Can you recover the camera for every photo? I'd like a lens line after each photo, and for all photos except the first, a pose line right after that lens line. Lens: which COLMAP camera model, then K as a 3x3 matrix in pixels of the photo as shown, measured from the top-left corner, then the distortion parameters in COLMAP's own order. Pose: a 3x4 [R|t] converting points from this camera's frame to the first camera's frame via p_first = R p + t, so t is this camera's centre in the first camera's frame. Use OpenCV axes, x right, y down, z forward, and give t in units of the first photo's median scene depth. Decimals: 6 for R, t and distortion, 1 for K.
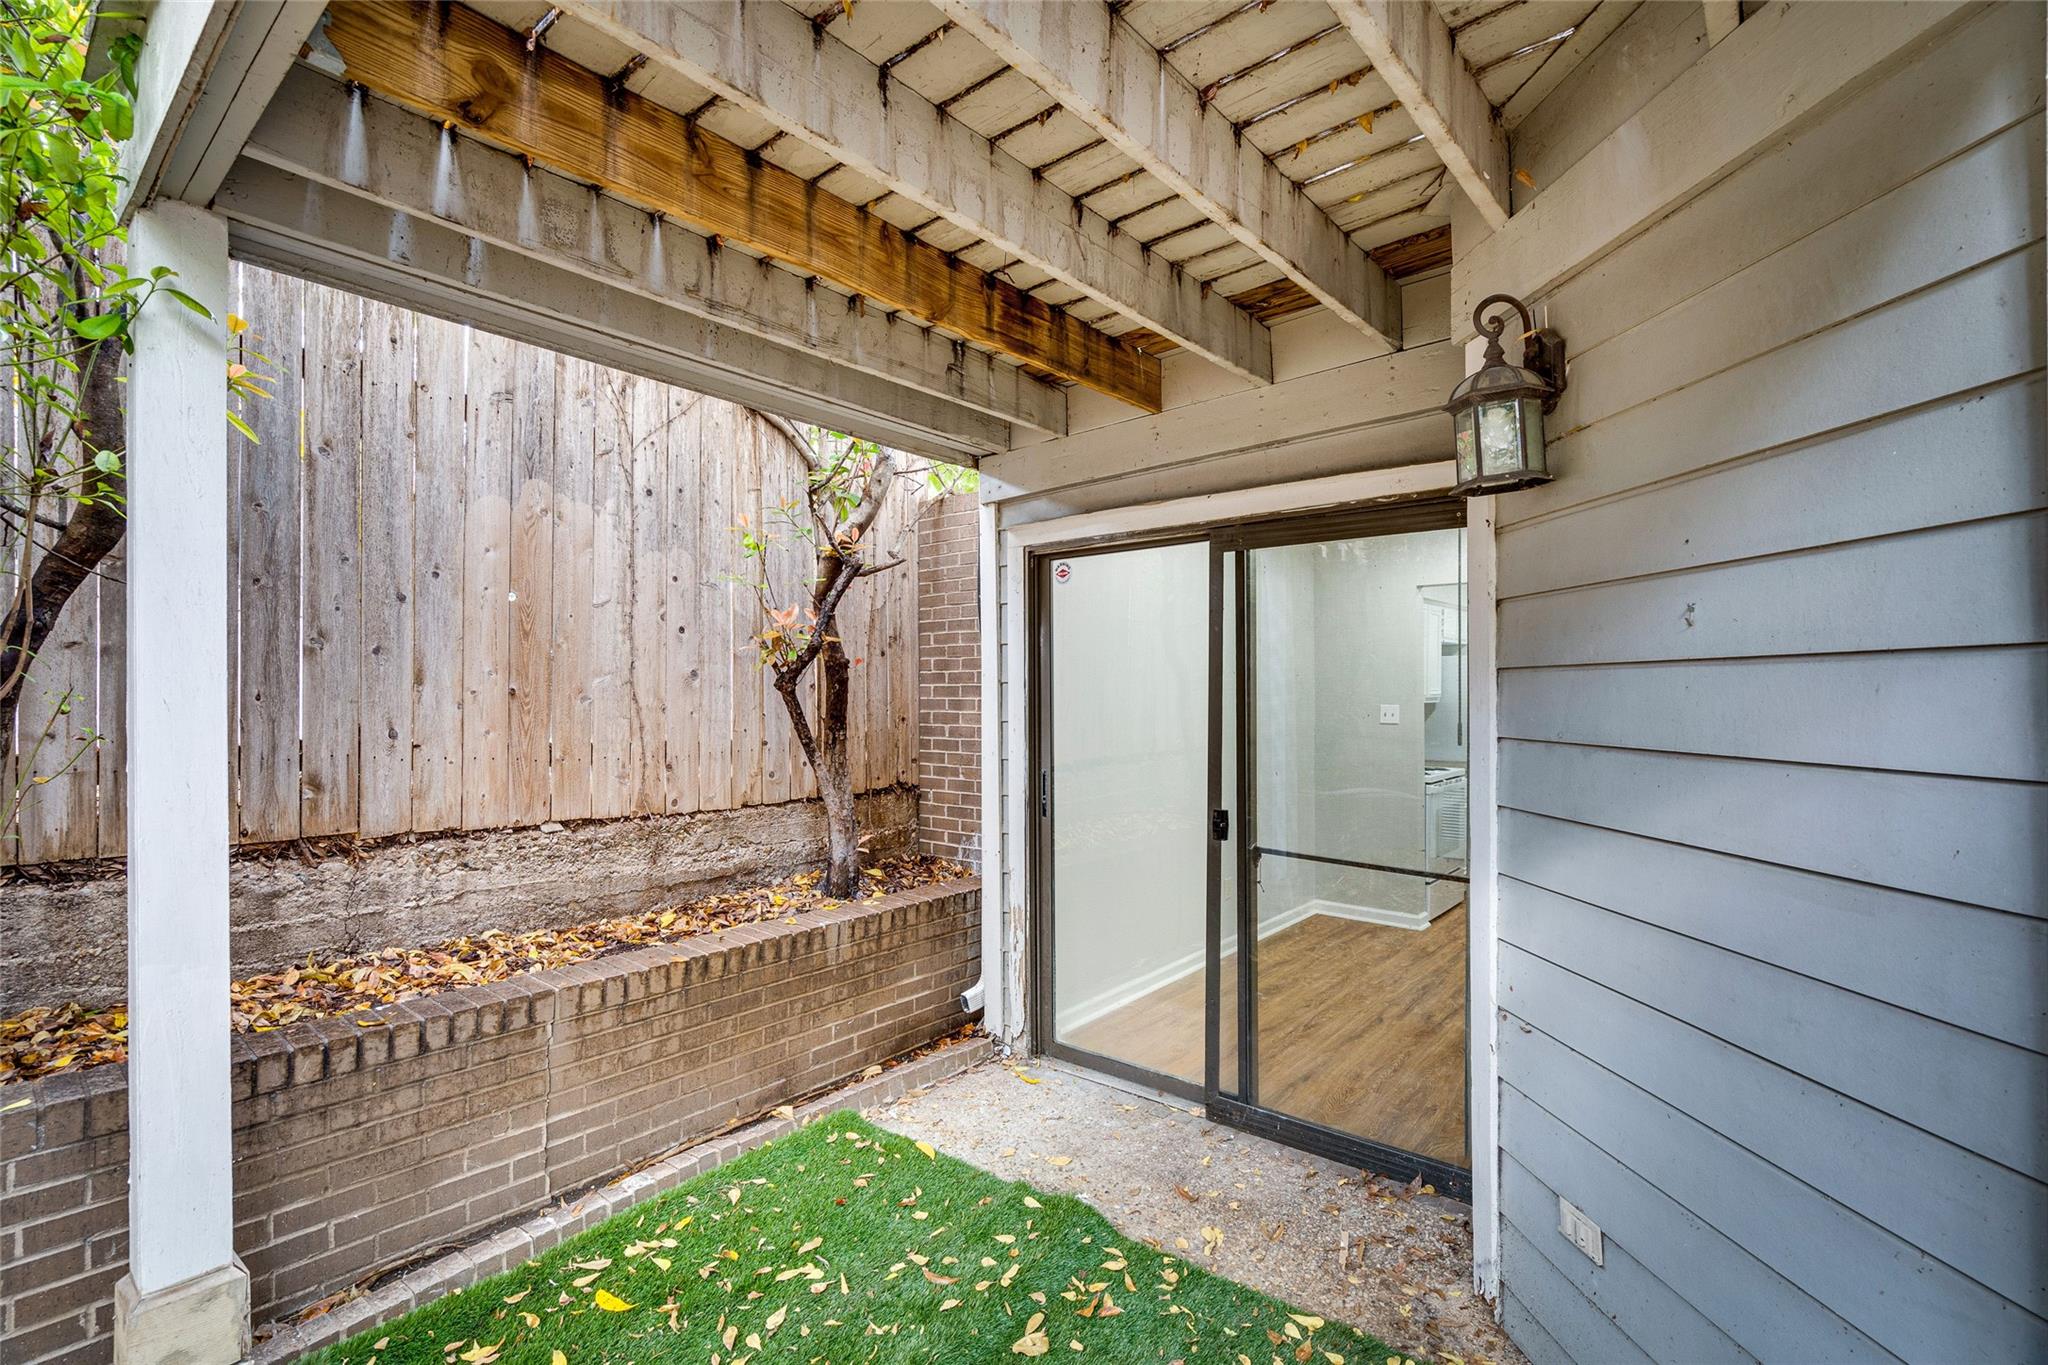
lens RADIAL K [[927.3, 0, 1026.0], [0, 927.3, 703.2], [0, 0, 1]] dist [-0.000583, 0.000074]
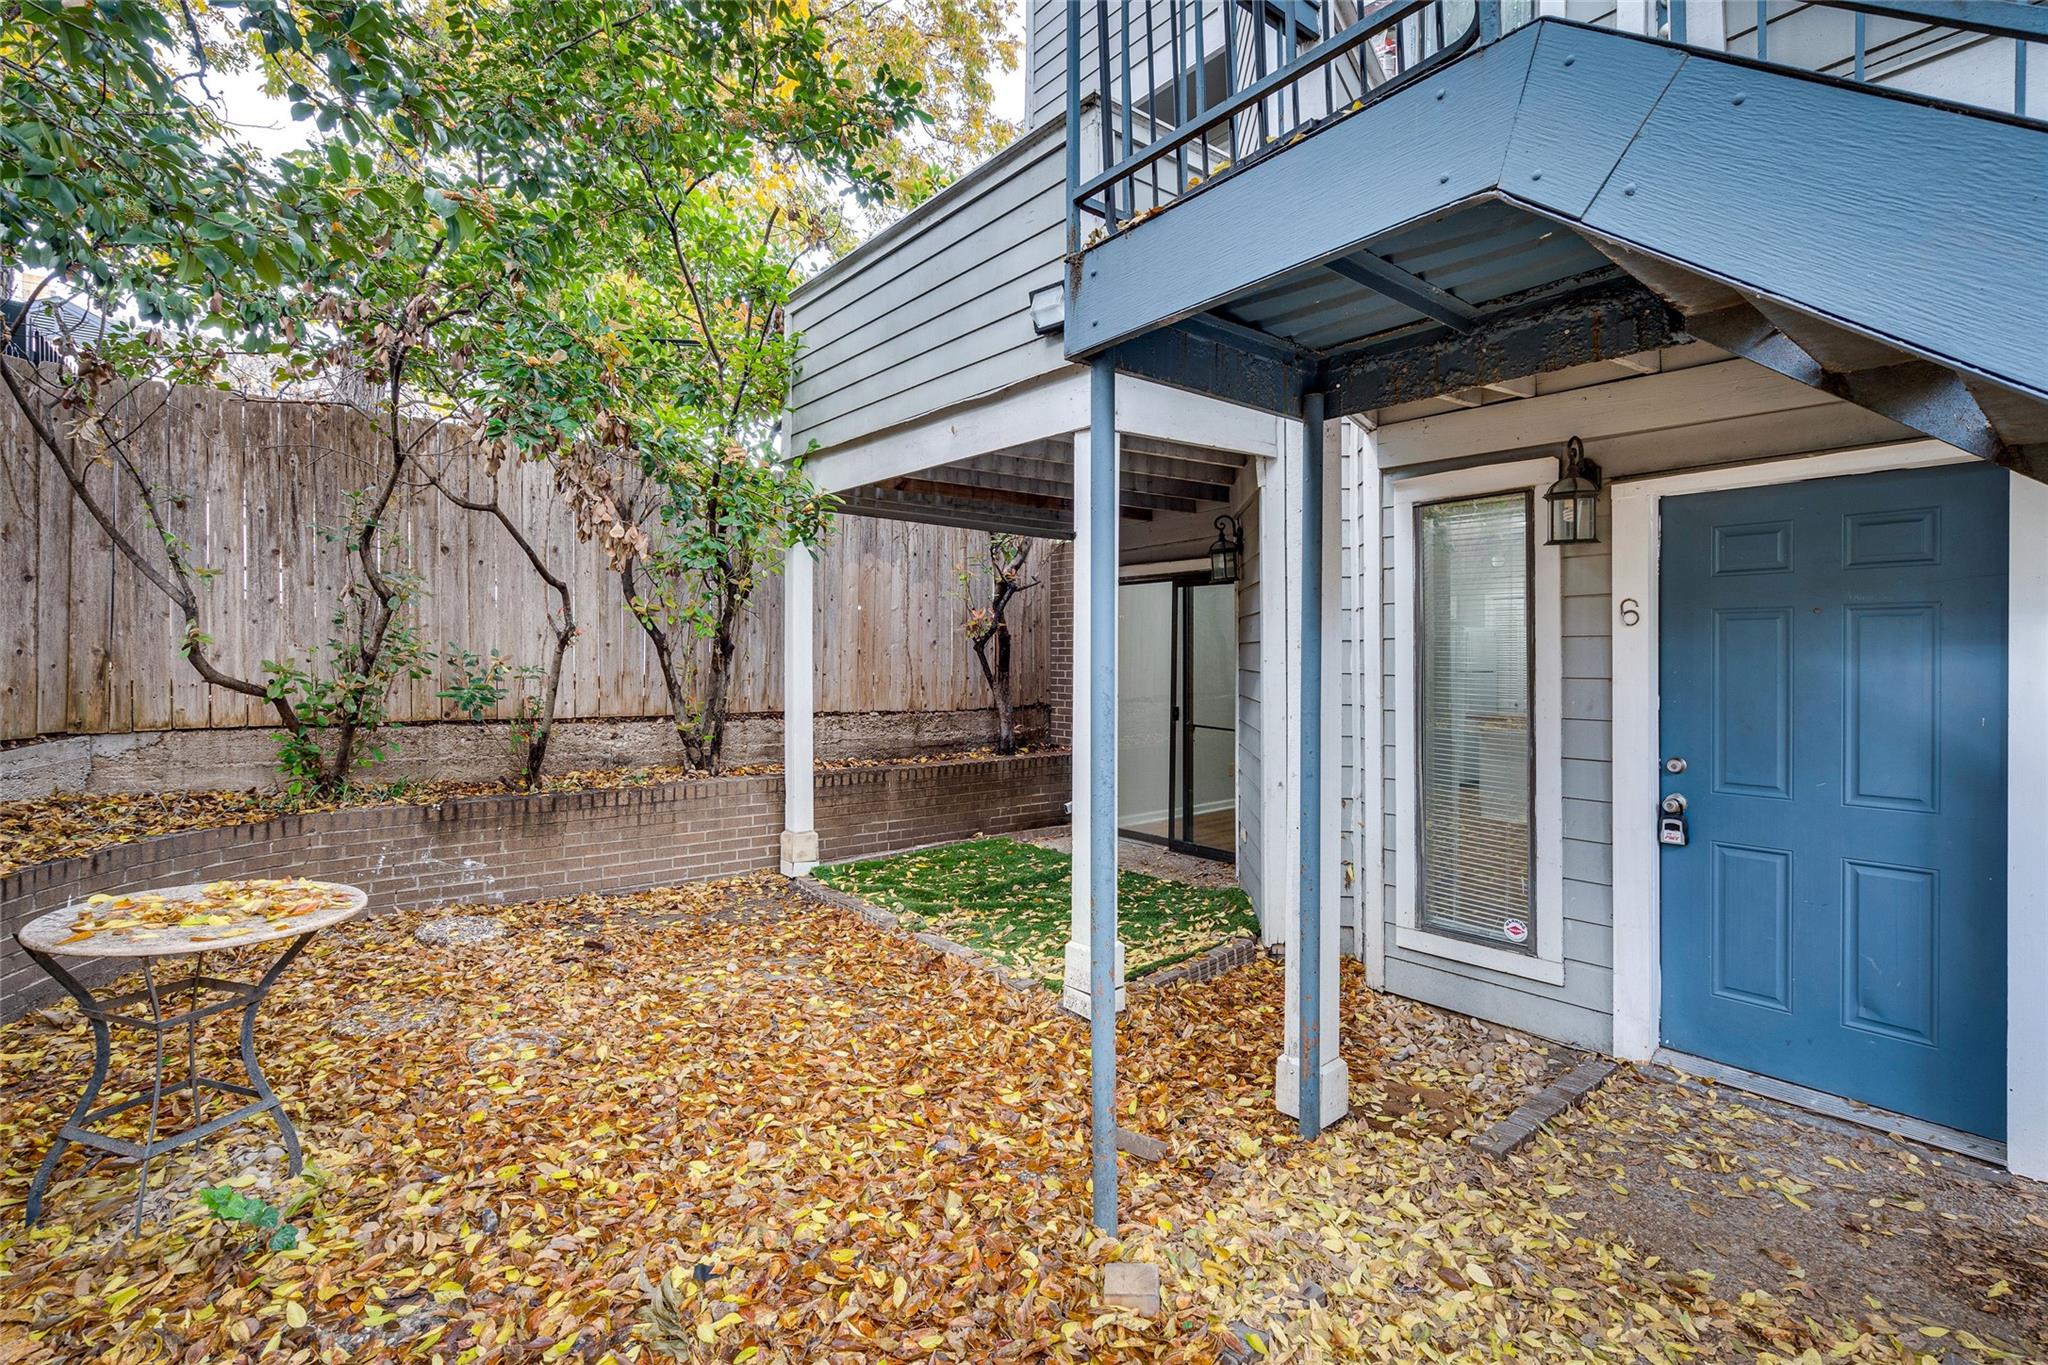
lens RADIAL K [[947.9, 0, 1027.0], [0, 947.9, 660.5], [0, 0, 1]] dist [-0.001766, 0.000141]
pose [[0.982114, 0.004966, -0.188224, 0.229837], [-0.005511, 0.999982, -0.002369, 0.011581], [0.188209, 0.003364, 0.982123, -0.998926]]
